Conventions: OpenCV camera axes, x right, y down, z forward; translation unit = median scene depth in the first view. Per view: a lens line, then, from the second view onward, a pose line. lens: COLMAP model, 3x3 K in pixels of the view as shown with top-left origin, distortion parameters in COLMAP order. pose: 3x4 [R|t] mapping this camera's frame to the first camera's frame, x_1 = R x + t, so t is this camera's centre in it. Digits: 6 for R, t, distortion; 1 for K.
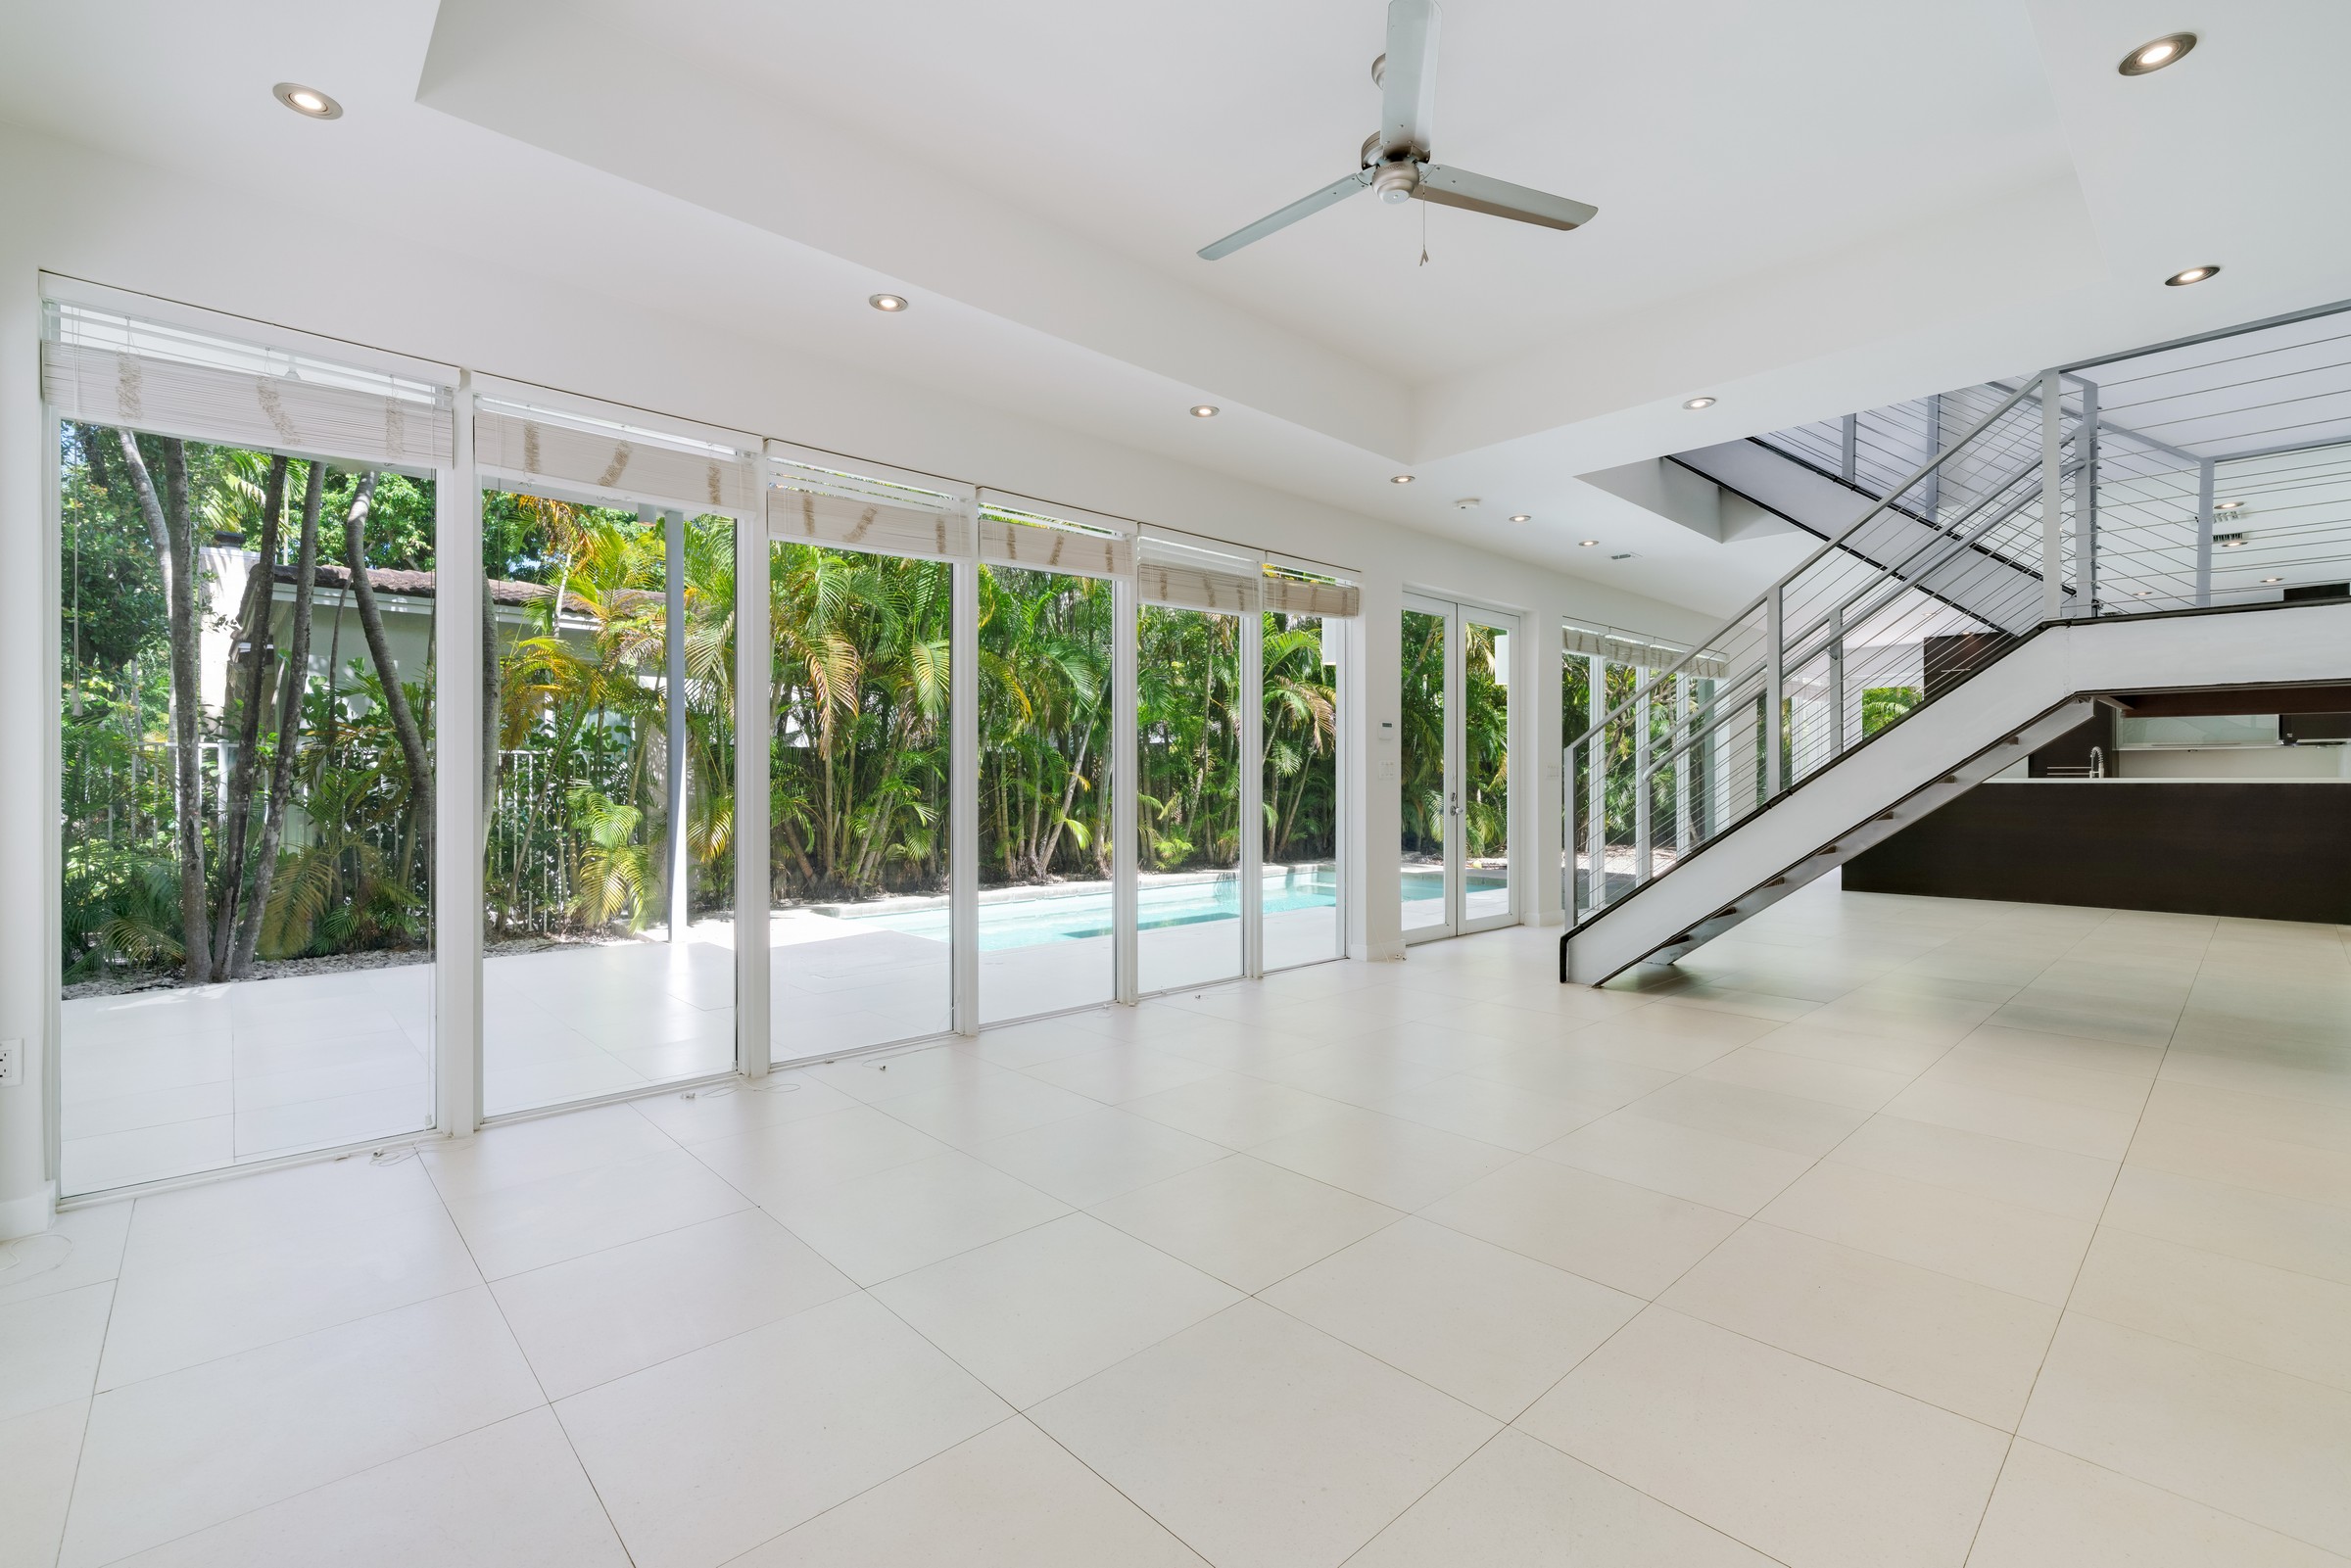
lens RADIAL K [[1018.3, 0, 1169.0], [0, 1018.3, 776.2], [0, 0, 1]] dist [0.005828, 0.000411]
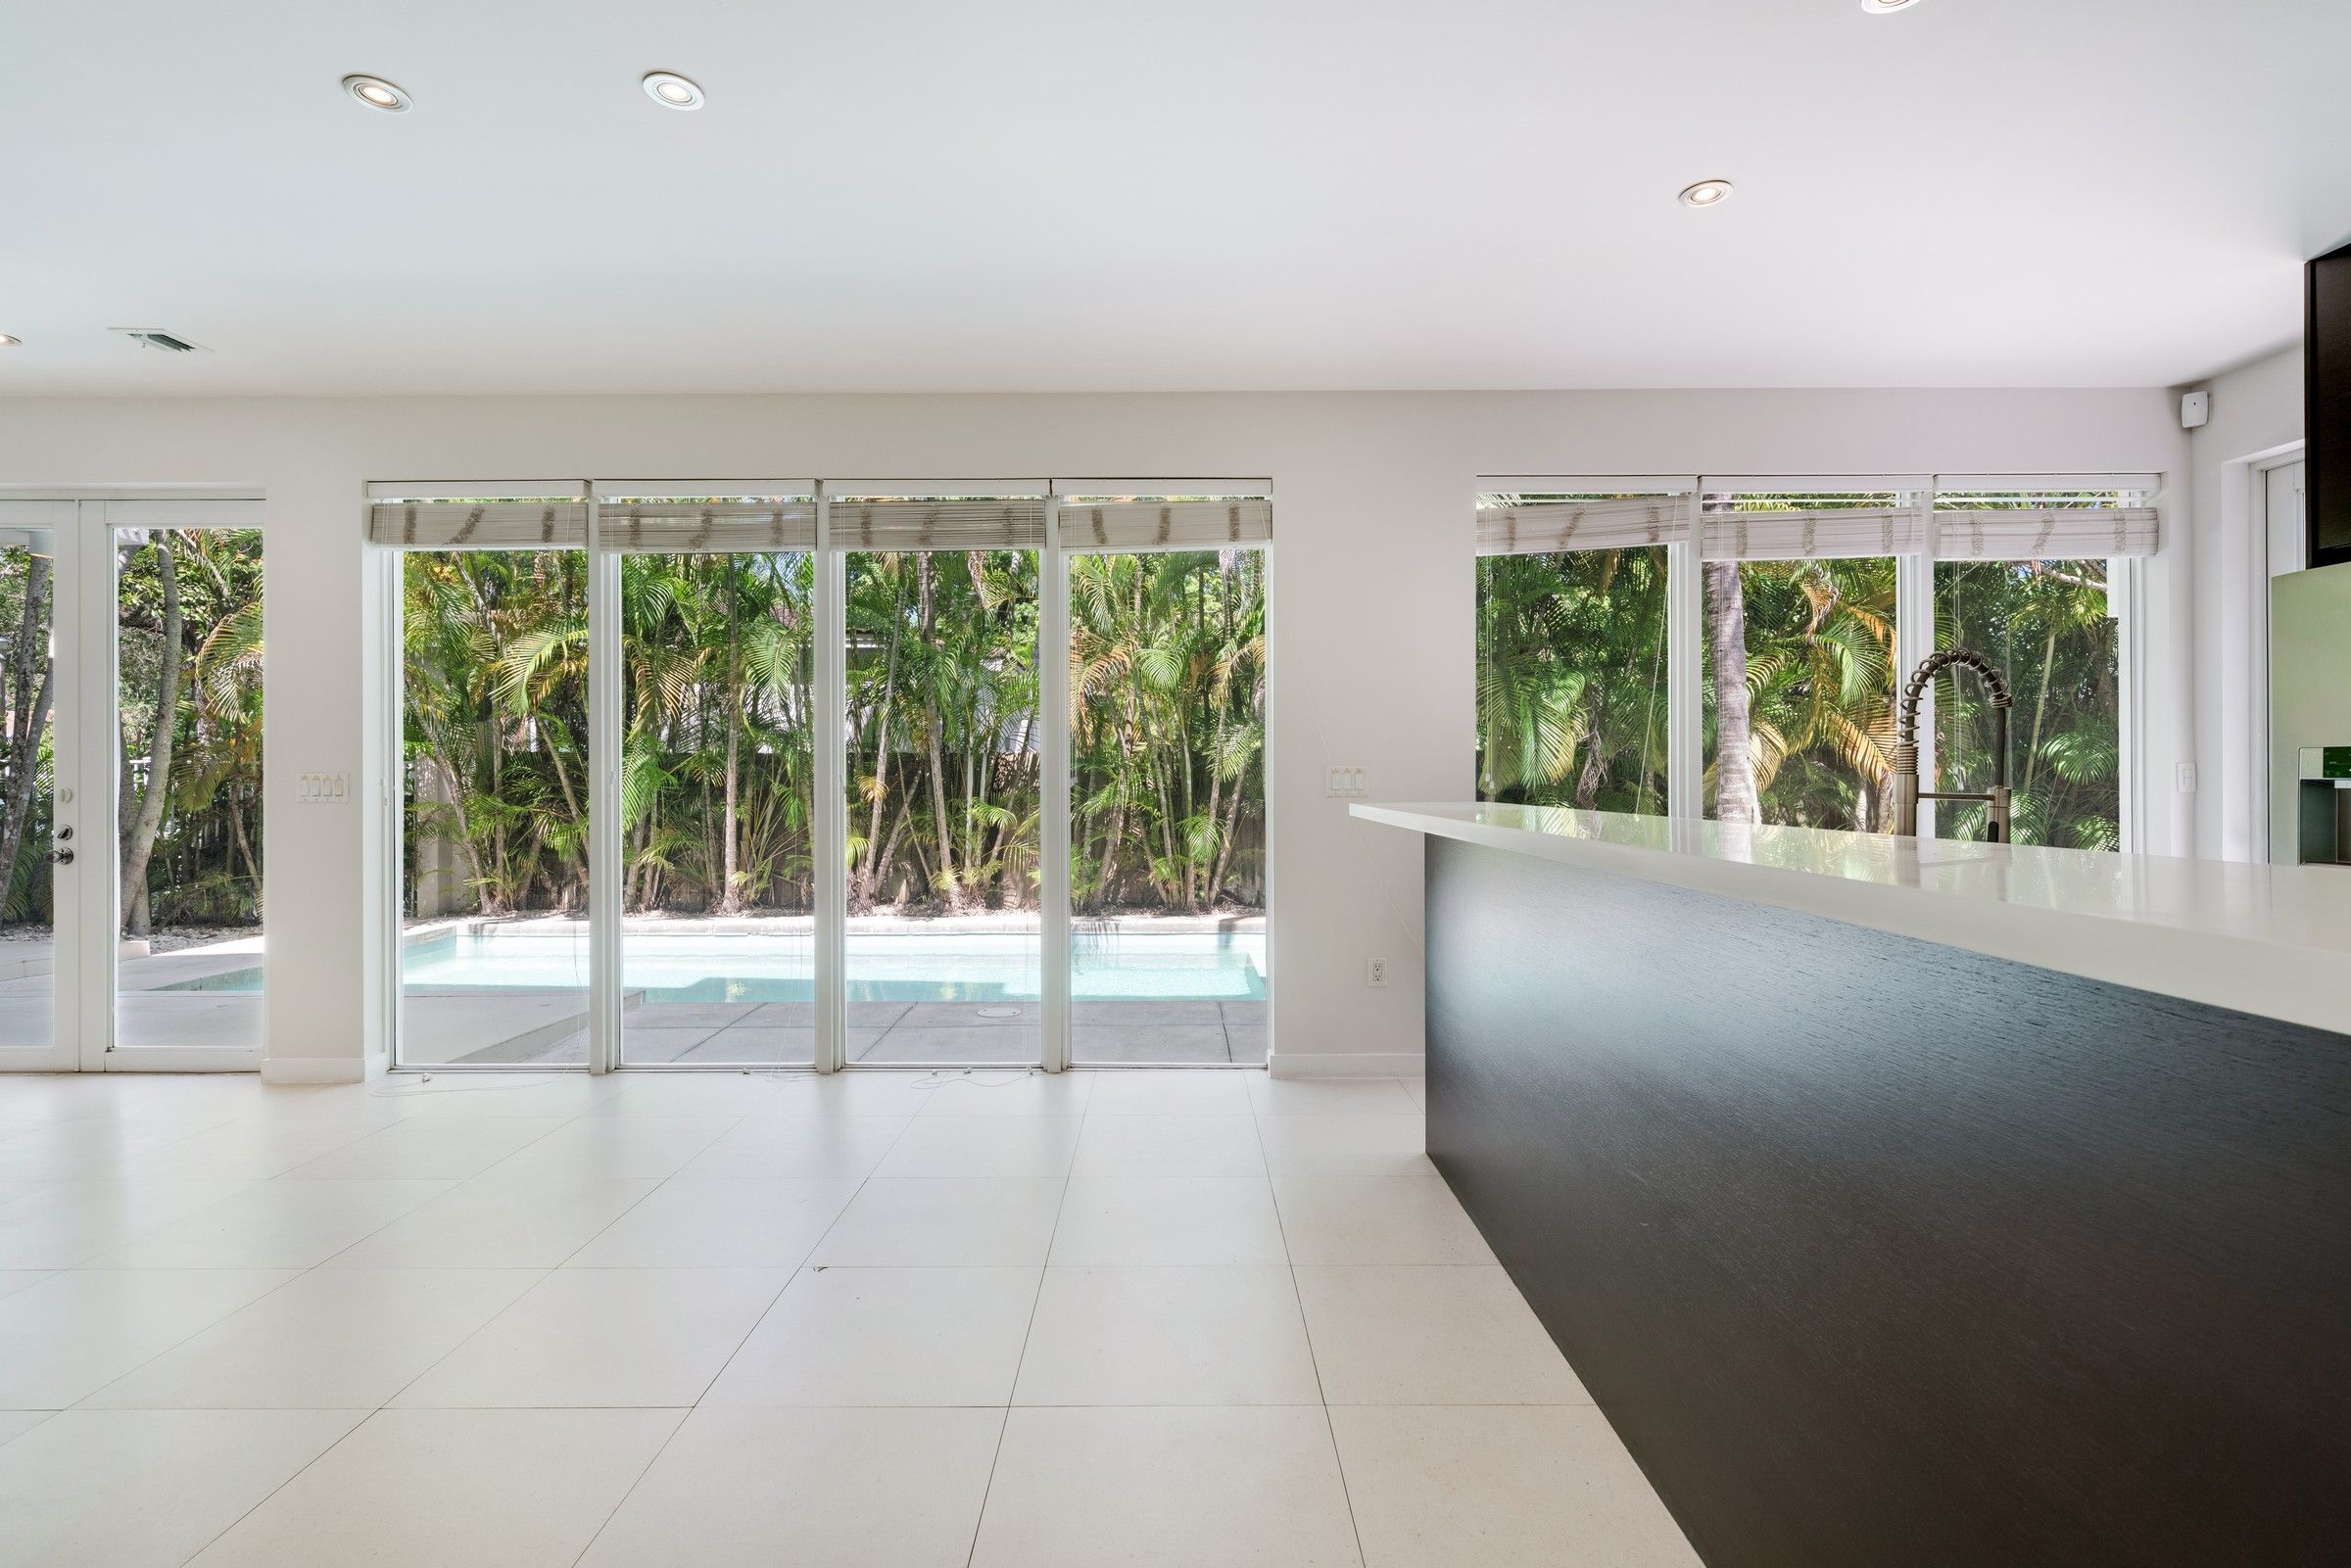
lens RADIAL K [[1018.3, 0, 1169.0], [0, 1018.3, 776.2], [0, 0, 1]] dist [0.005828, 0.000411]
pose [[0.724246, -0.017462, -0.689320, 0.738316], [0.009637, 0.999838, -0.015203, 0.005089], [0.689474, 0.004368, 0.724297, 0.628692]]
